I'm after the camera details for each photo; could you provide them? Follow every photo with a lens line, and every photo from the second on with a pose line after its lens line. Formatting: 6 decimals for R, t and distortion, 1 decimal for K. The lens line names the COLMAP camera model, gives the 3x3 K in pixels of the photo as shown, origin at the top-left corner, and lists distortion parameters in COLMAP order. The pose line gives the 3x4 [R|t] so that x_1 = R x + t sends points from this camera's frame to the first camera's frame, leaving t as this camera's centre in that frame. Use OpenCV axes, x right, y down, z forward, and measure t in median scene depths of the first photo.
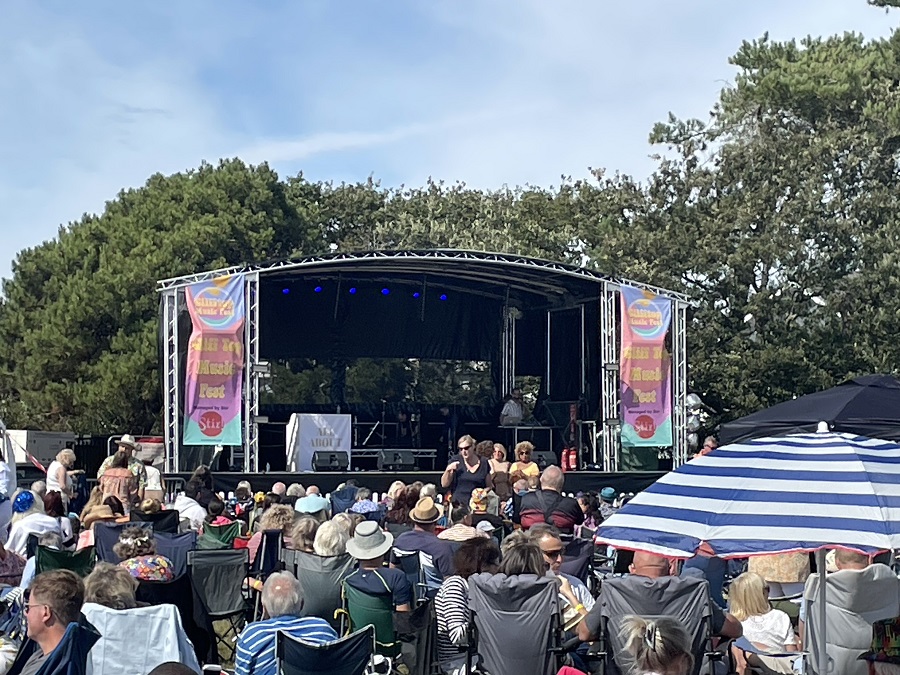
lens RADIAL K [[2384.5, 0, 450.0], [0, 2384.5, 337.5], [0, 0, 1]] dist [-0.035428, 7.715536]
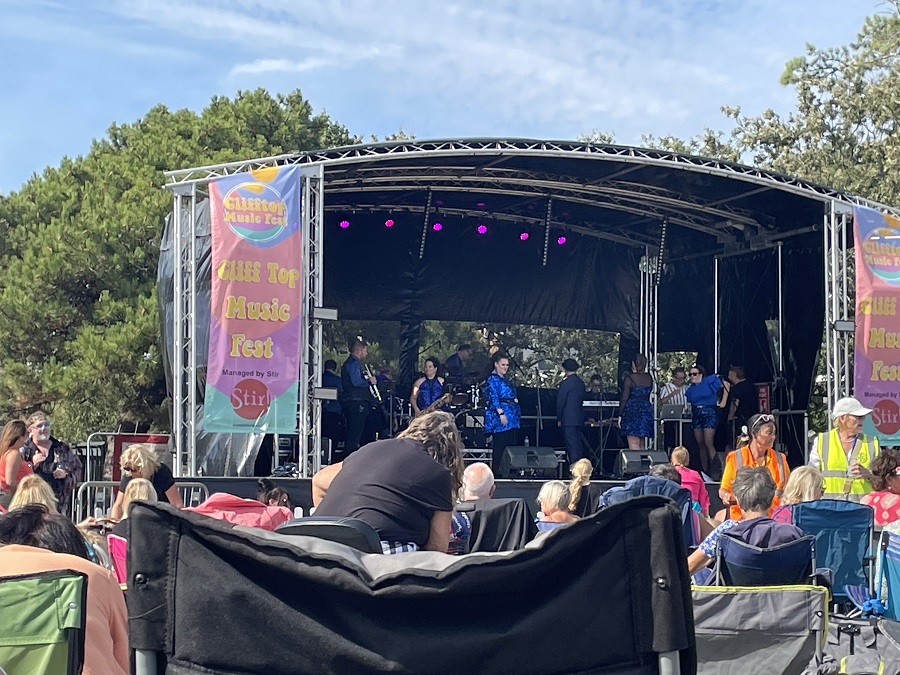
lens RADIAL K [[2013.0, 0, 450.0], [0, 2013.0, 337.5], [0, 0, 1]] dist [0.067912, -0.039110]
pose [[0.999556, 0.009169, 0.028341, -0.049790], [-0.008342, 0.999540, -0.029141, 0.028143], [-0.028595, 0.028892, 0.999173, 0.375053]]
